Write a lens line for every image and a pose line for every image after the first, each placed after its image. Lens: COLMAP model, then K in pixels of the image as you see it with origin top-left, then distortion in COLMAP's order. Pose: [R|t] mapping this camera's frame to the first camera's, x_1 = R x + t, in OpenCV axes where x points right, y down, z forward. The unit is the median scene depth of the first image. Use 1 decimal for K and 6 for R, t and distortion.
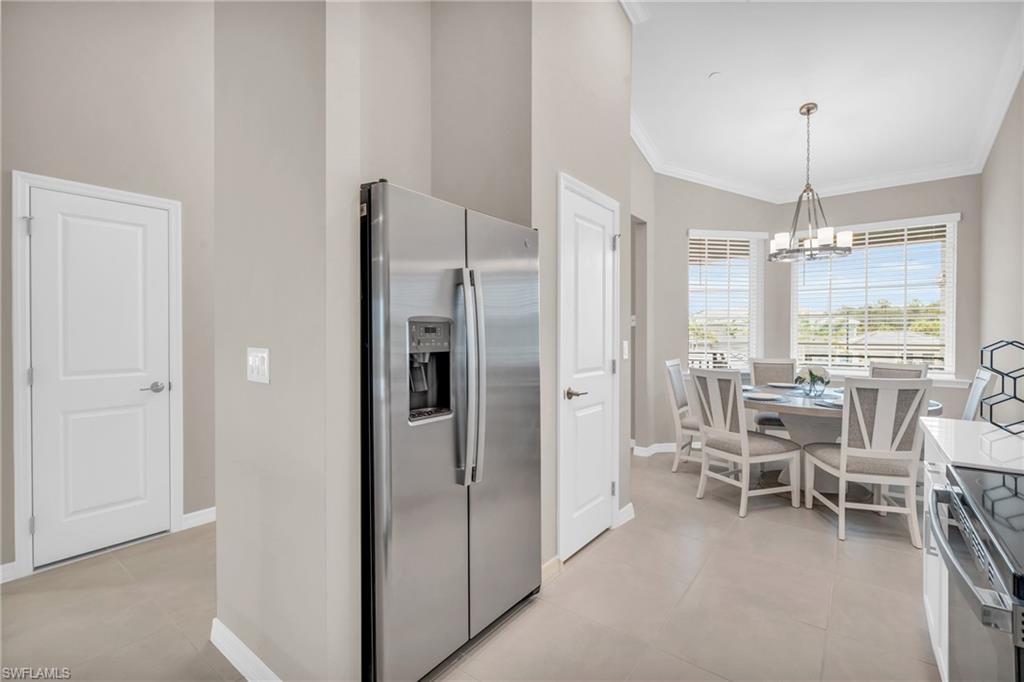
lens RADIAL K [[454.6, 0, 512.6], [0, 454.6, 343.8], [0, 0, 1]] dist [-0.002022, 0.005074]
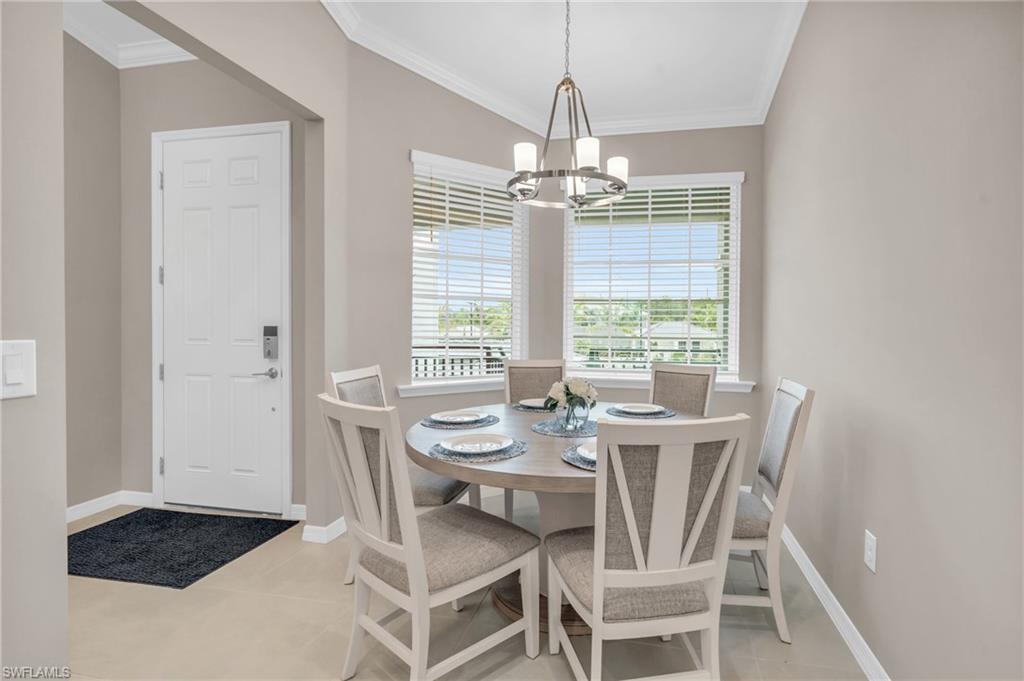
lens RADIAL K [[567.1, 0, 512.0], [0, 567.1, 340.5], [0, 0, 1]] dist [0.000683, 0.000204]
pose [[0.913999, -0.006110, 0.405671, 0.298831], [0.001839, 0.999939, 0.010916, -0.007278], [-0.405713, -0.009231, 0.913954, 0.368445]]
